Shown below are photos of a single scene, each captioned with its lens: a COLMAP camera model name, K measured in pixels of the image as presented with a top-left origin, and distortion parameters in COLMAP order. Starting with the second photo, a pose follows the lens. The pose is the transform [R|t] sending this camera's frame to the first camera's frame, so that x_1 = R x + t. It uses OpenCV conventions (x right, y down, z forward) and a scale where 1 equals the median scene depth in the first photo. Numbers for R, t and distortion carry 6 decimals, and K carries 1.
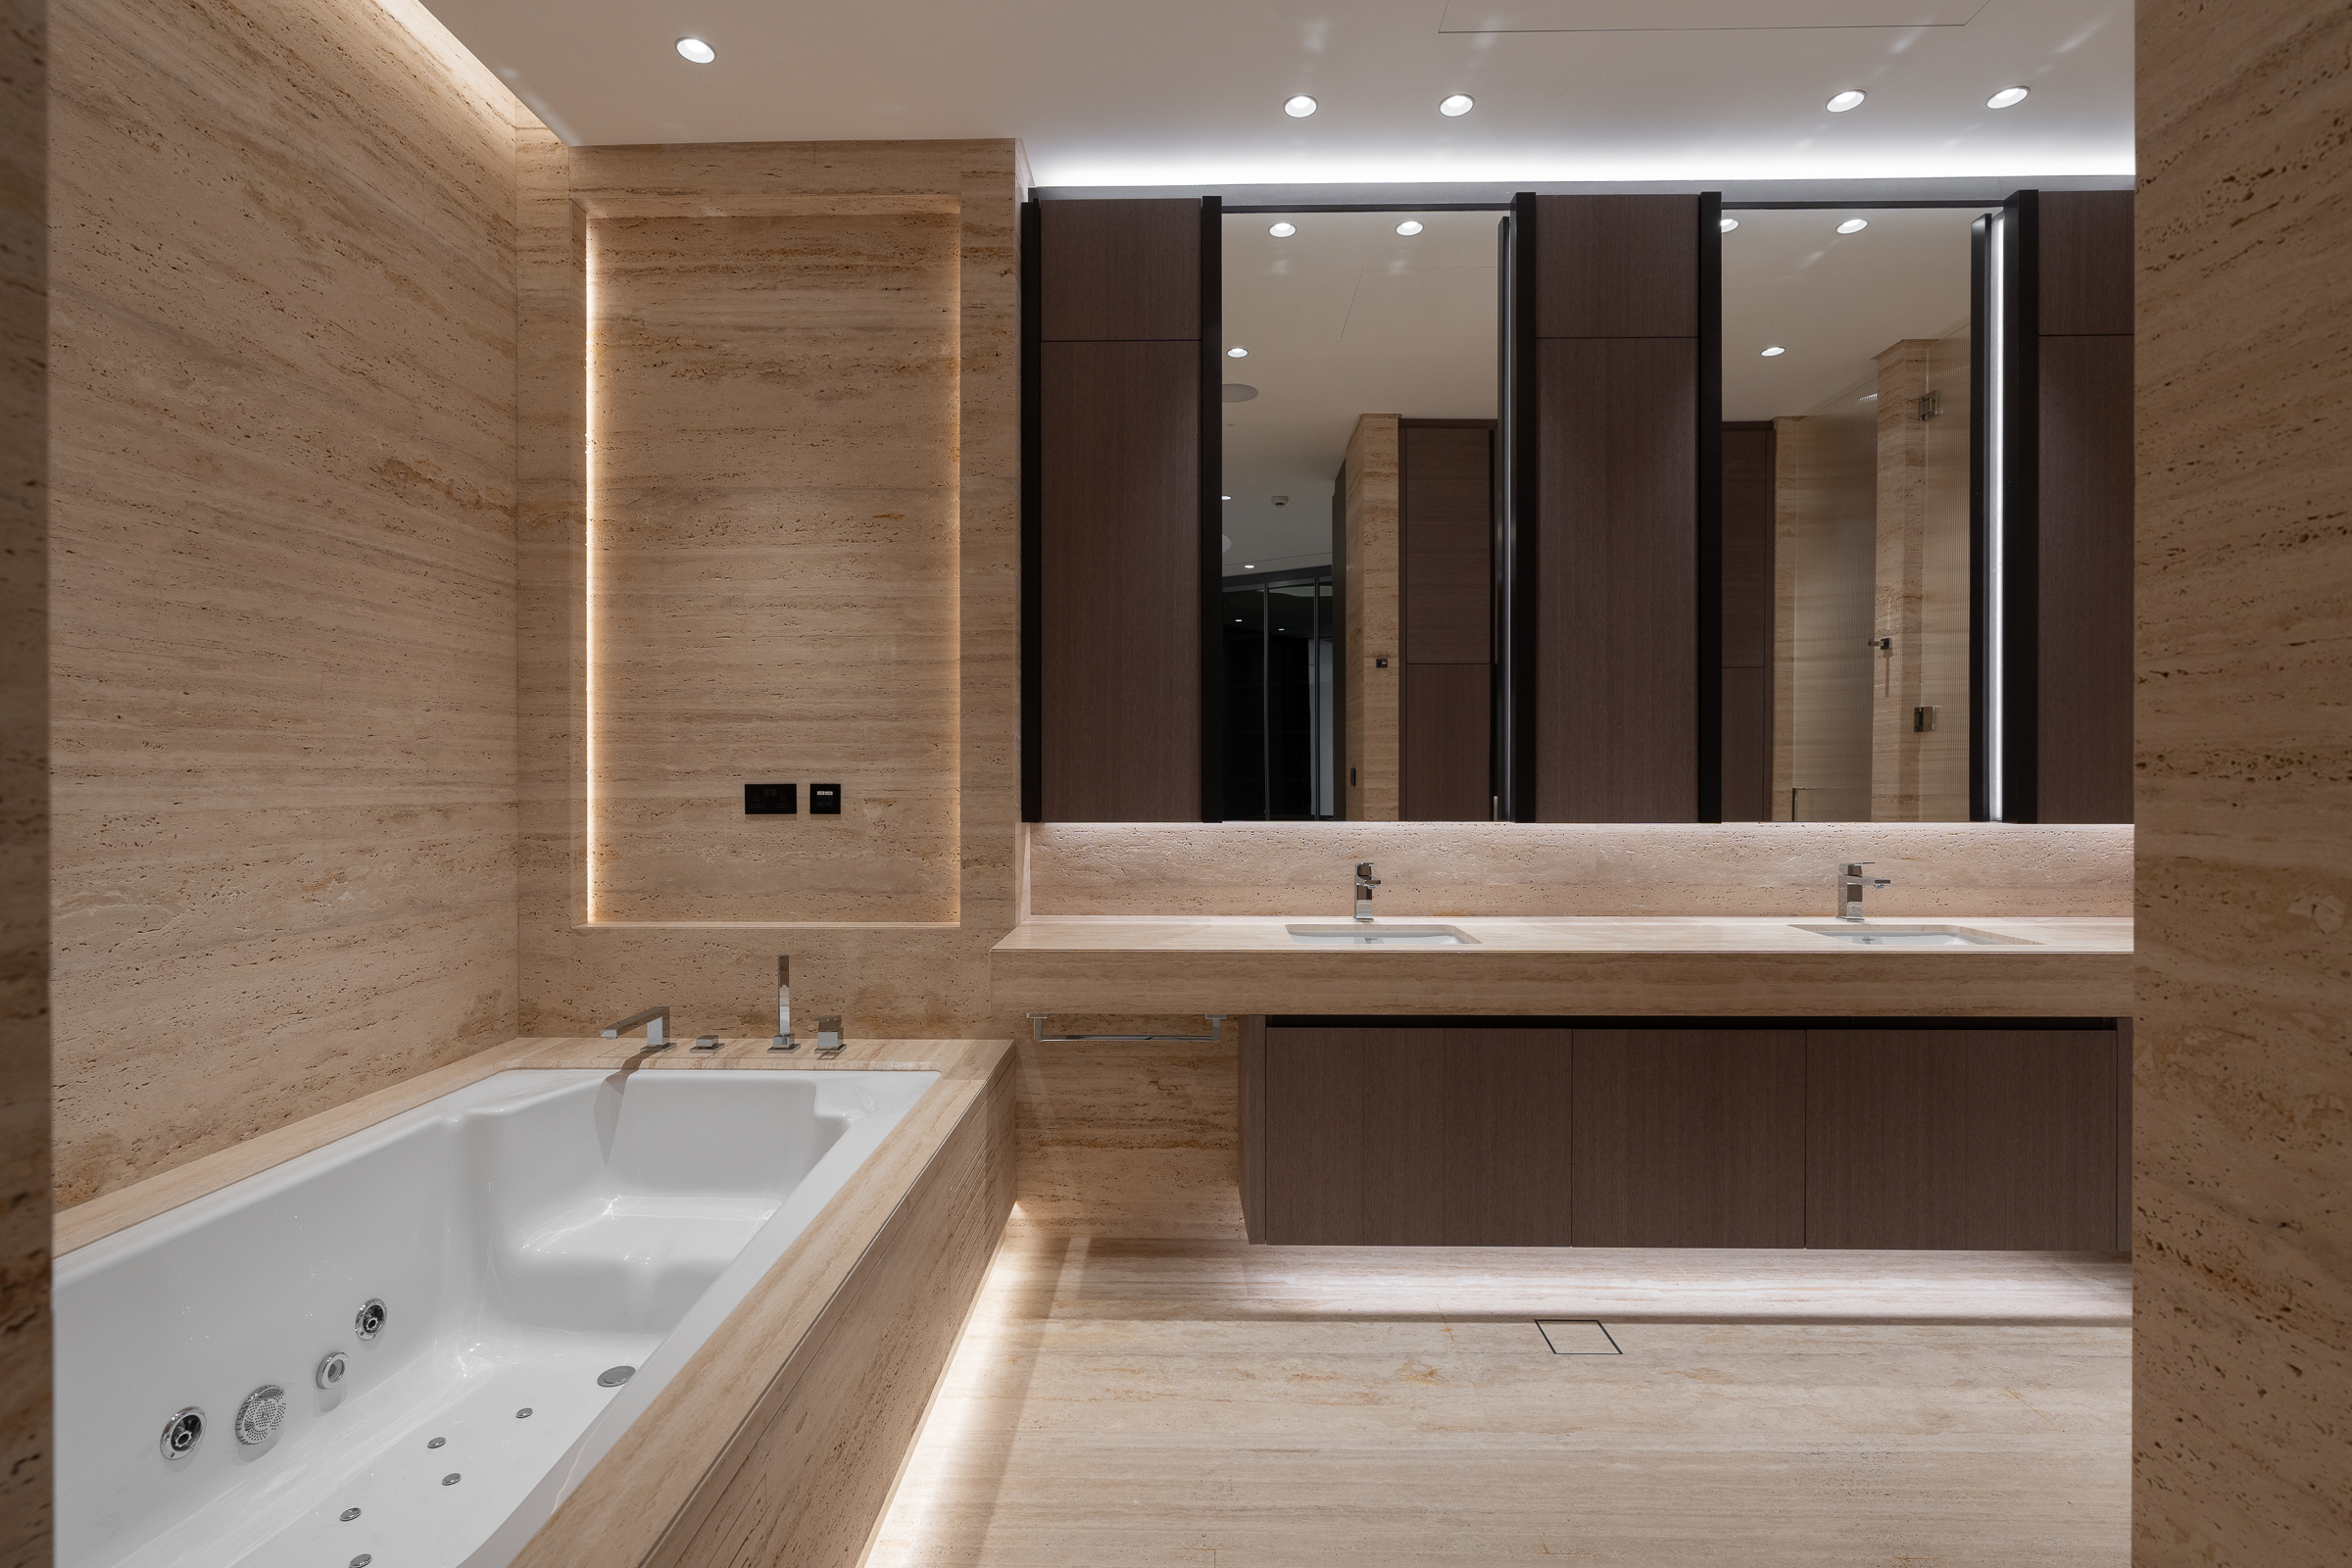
lens RADIAL K [[1077.6, 0, 1177.7], [0, 1077.6, 777.5], [0, 0, 1]] dist [-0.007945, 0.002016]
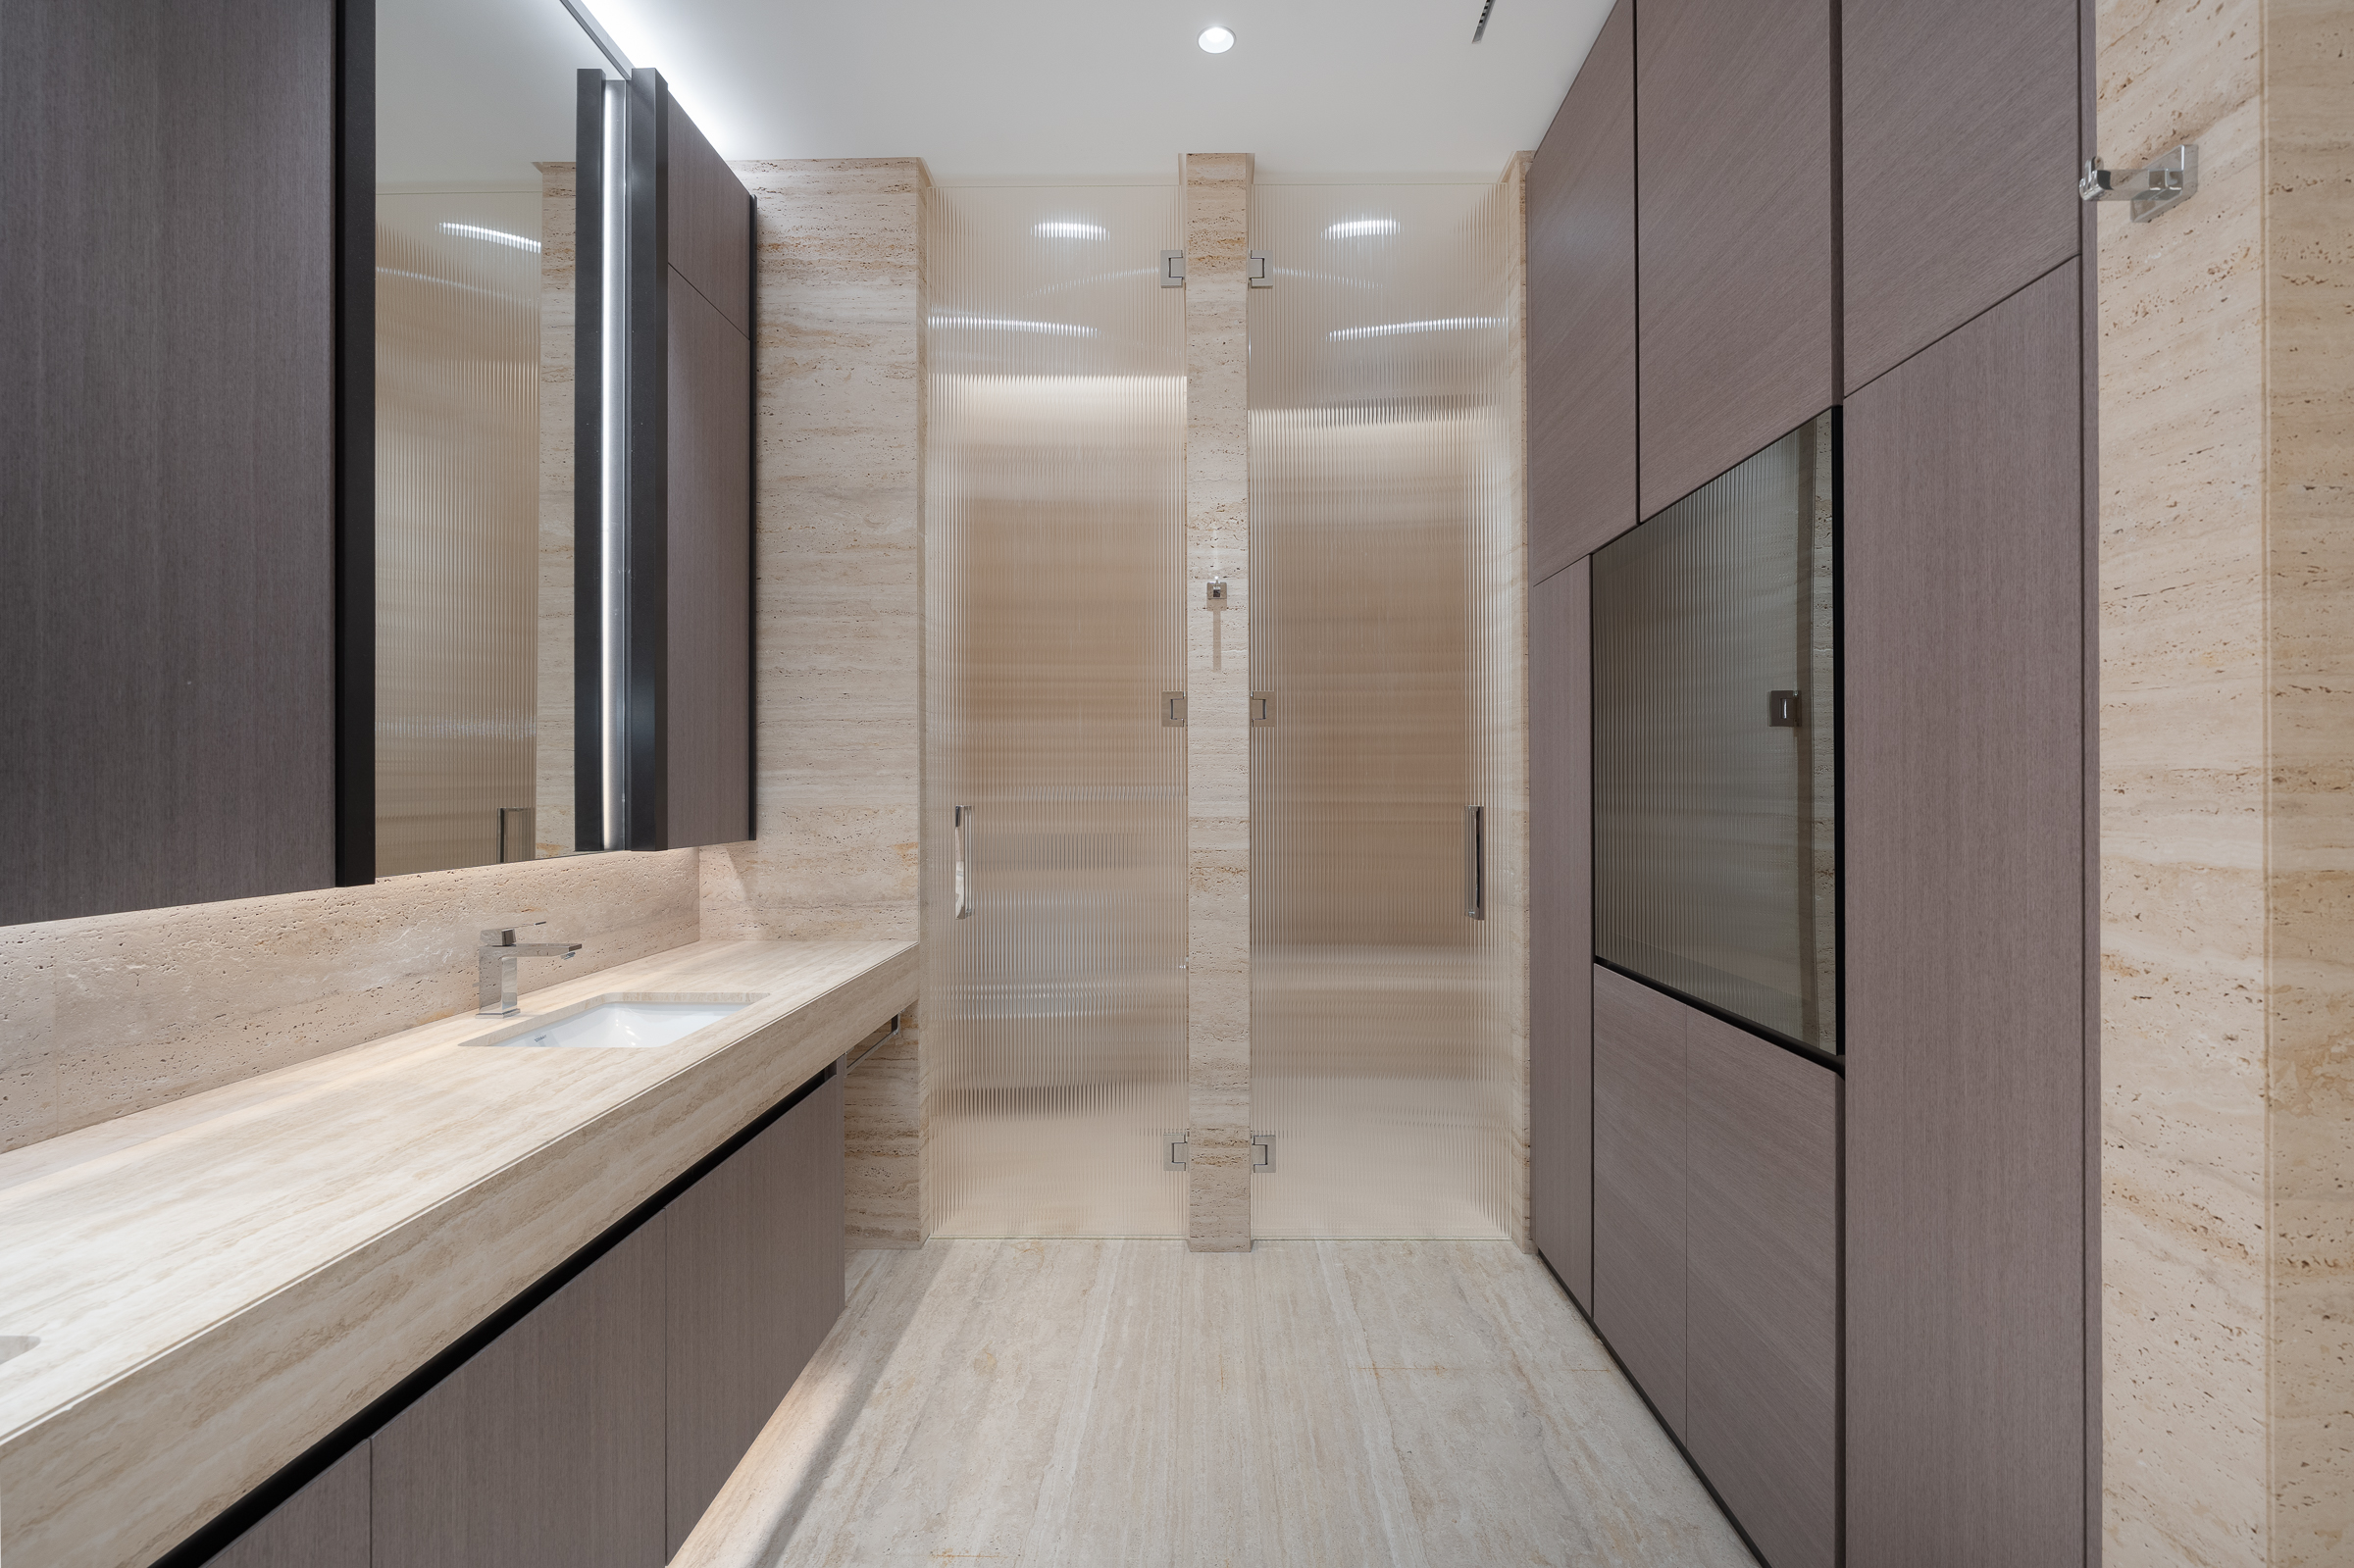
lens RADIAL K [[1078.4, 0, 1177.6], [0, 1078.4, 786.3], [0, 0, 1]] dist [-0.007945, 0.002016]
pose [[-0.000721, 0.000648, 1.000000, -0.027297], [0.004669, 0.999989, -0.000645, -0.003533], [-0.999989, 0.004669, -0.000724, 0.706493]]
